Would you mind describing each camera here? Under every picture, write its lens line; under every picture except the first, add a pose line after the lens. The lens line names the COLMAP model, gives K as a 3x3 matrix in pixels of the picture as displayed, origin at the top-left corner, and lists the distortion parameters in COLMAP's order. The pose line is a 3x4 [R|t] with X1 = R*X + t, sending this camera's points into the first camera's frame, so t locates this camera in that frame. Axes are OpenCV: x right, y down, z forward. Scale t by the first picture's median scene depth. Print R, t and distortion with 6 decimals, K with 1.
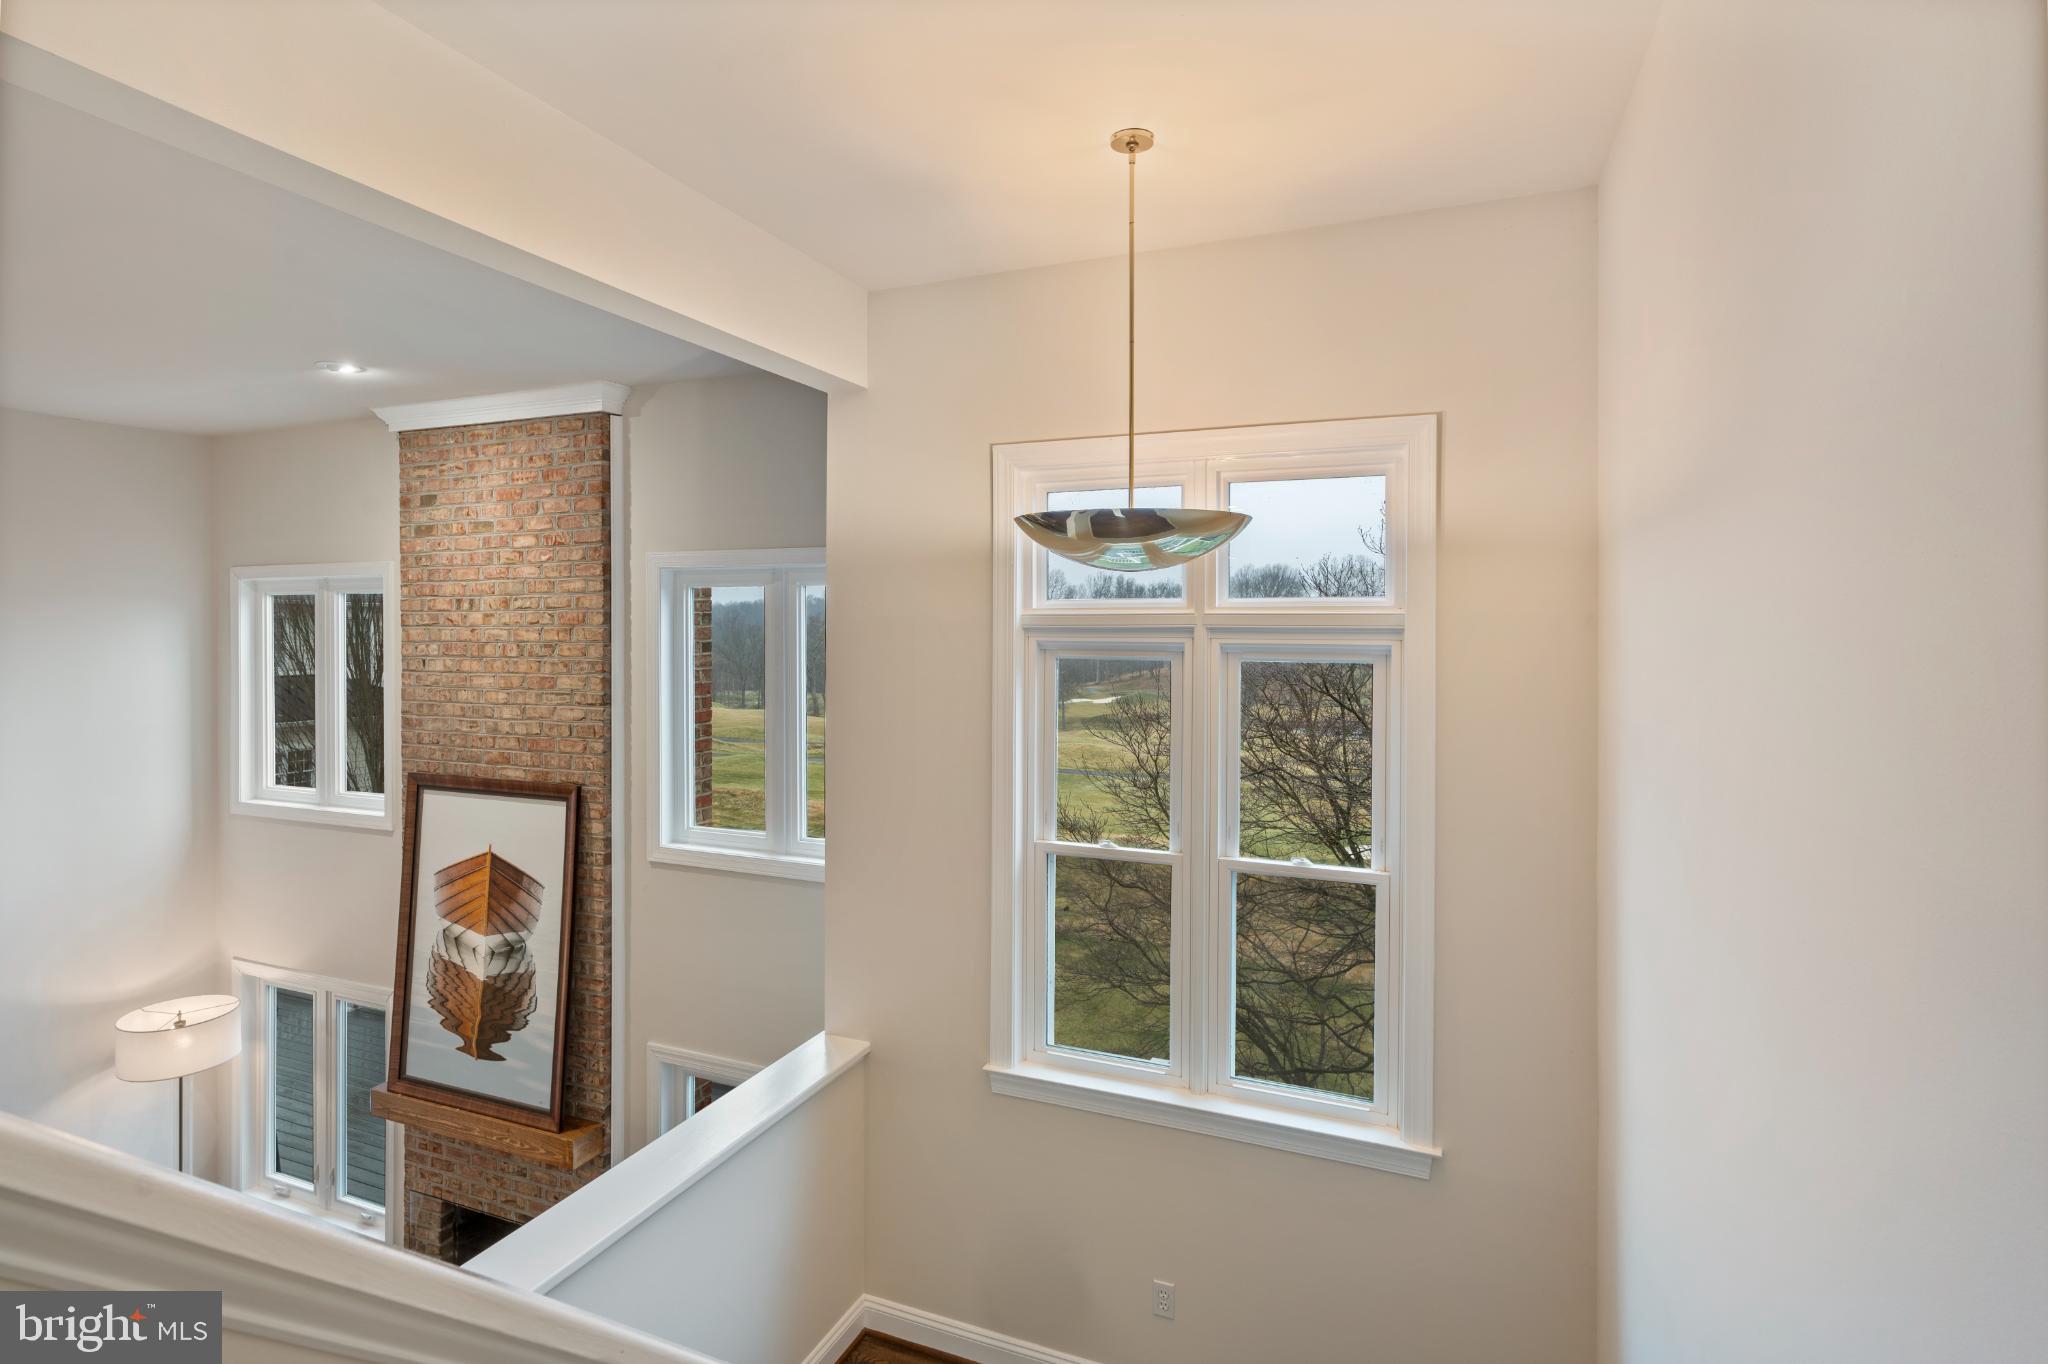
lens RADIAL K [[1024.0, 0, 1016.8], [0, 1024.0, 628.1], [0, 0, 1]] dist [0.000287, 0.000664]
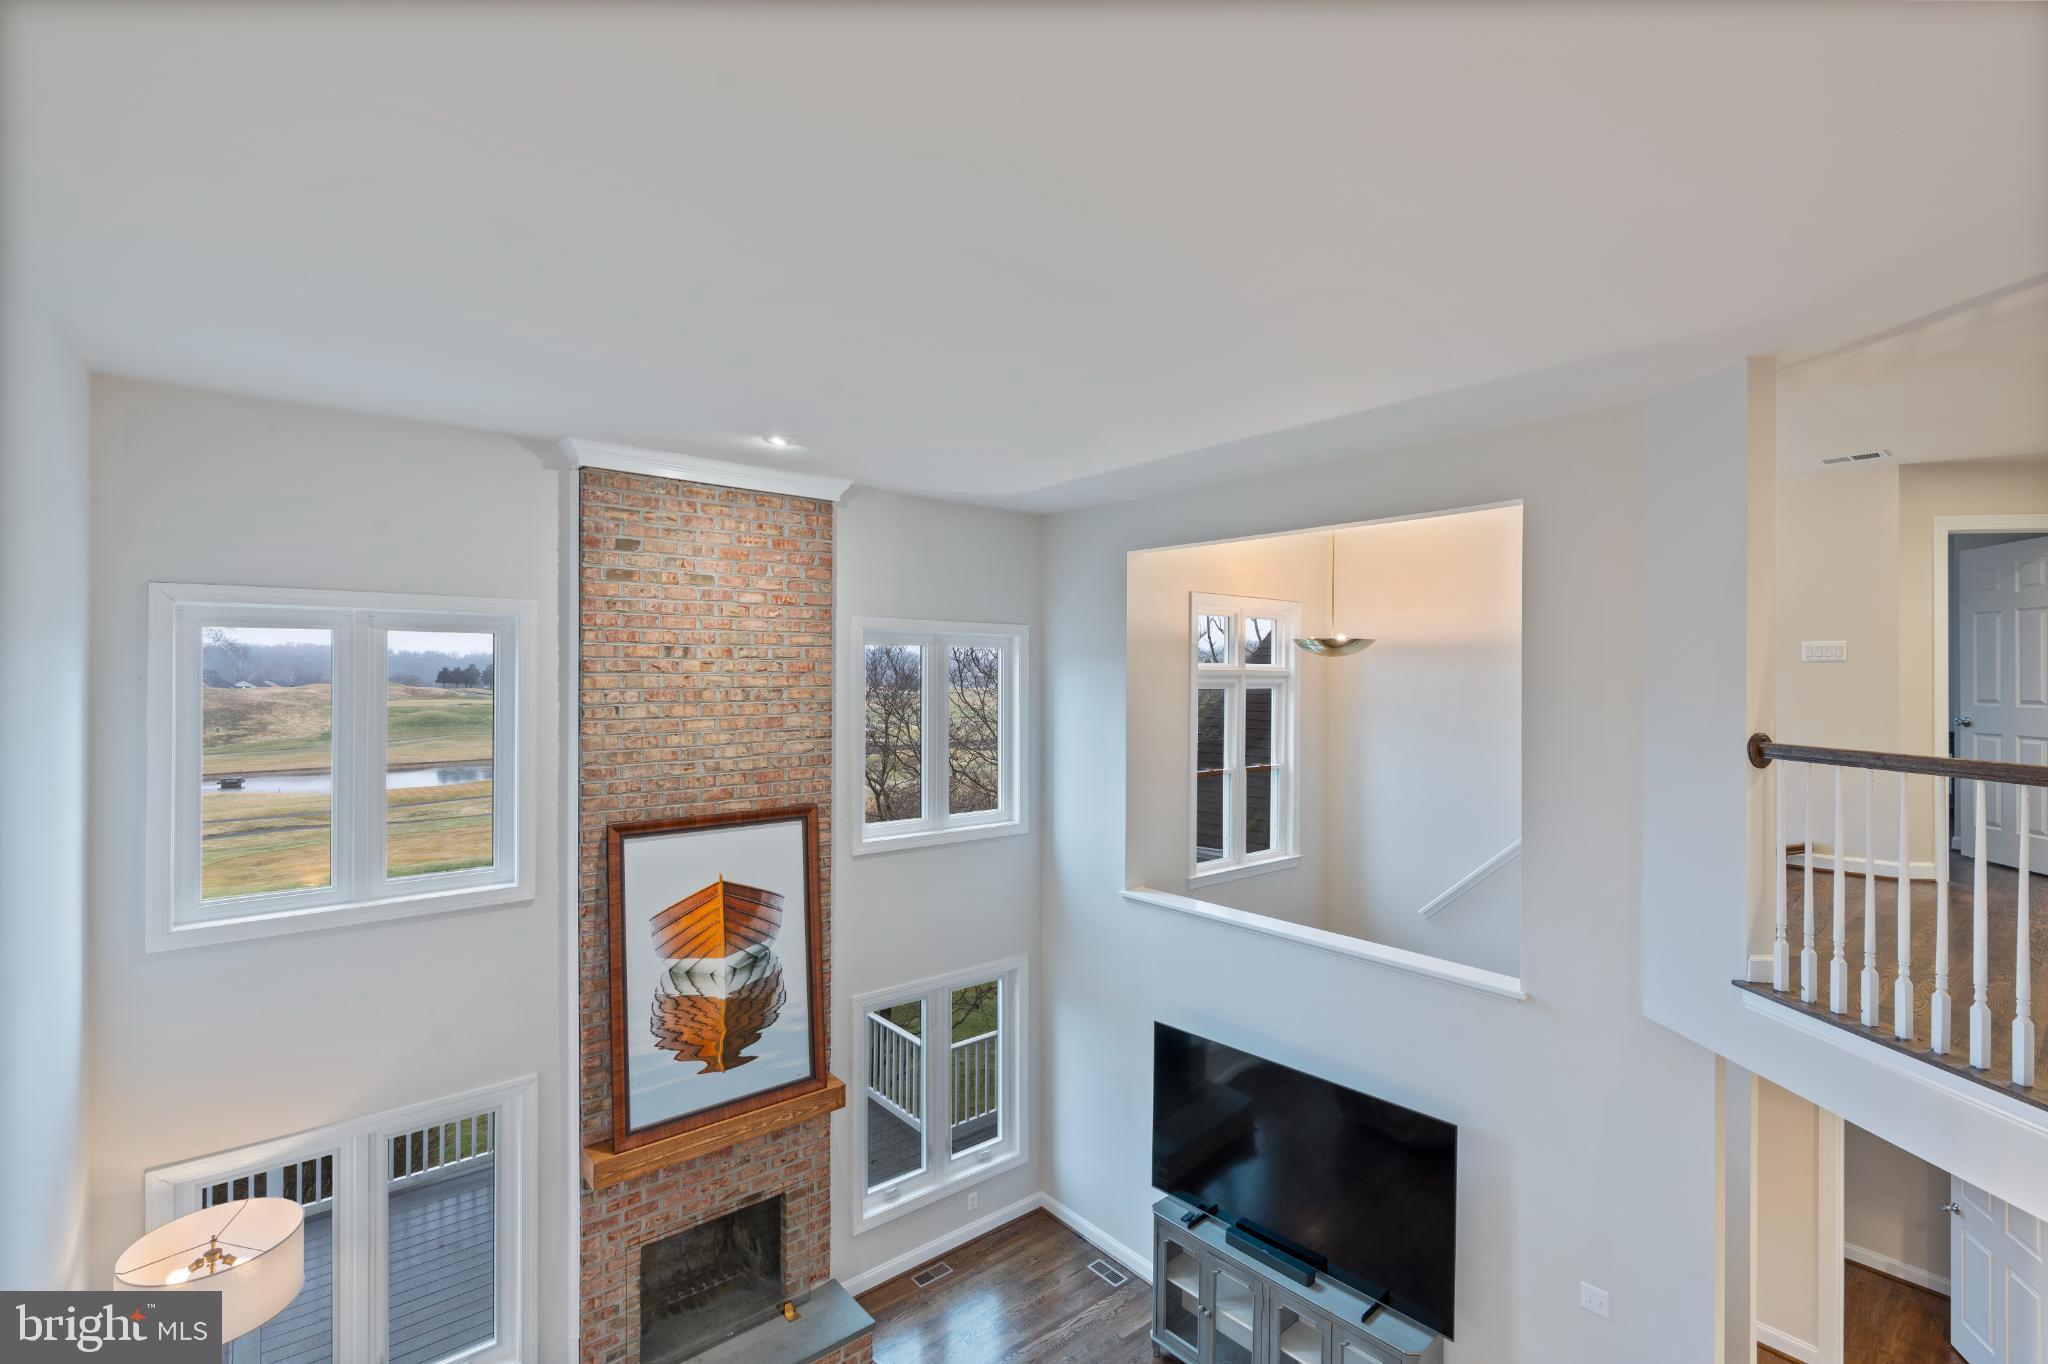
lens RADIAL K [[926.0, 0, 1027.2], [0, 926.0, 672.2], [0, 0, 1]] dist [-0.007603, 0.002716]
pose [[0.455508, 0.003165, 0.890226, -1.241735], [-0.002236, 0.999995, -0.002411, -0.001160], [-0.890229, -0.000893, 0.455512, 0.264831]]
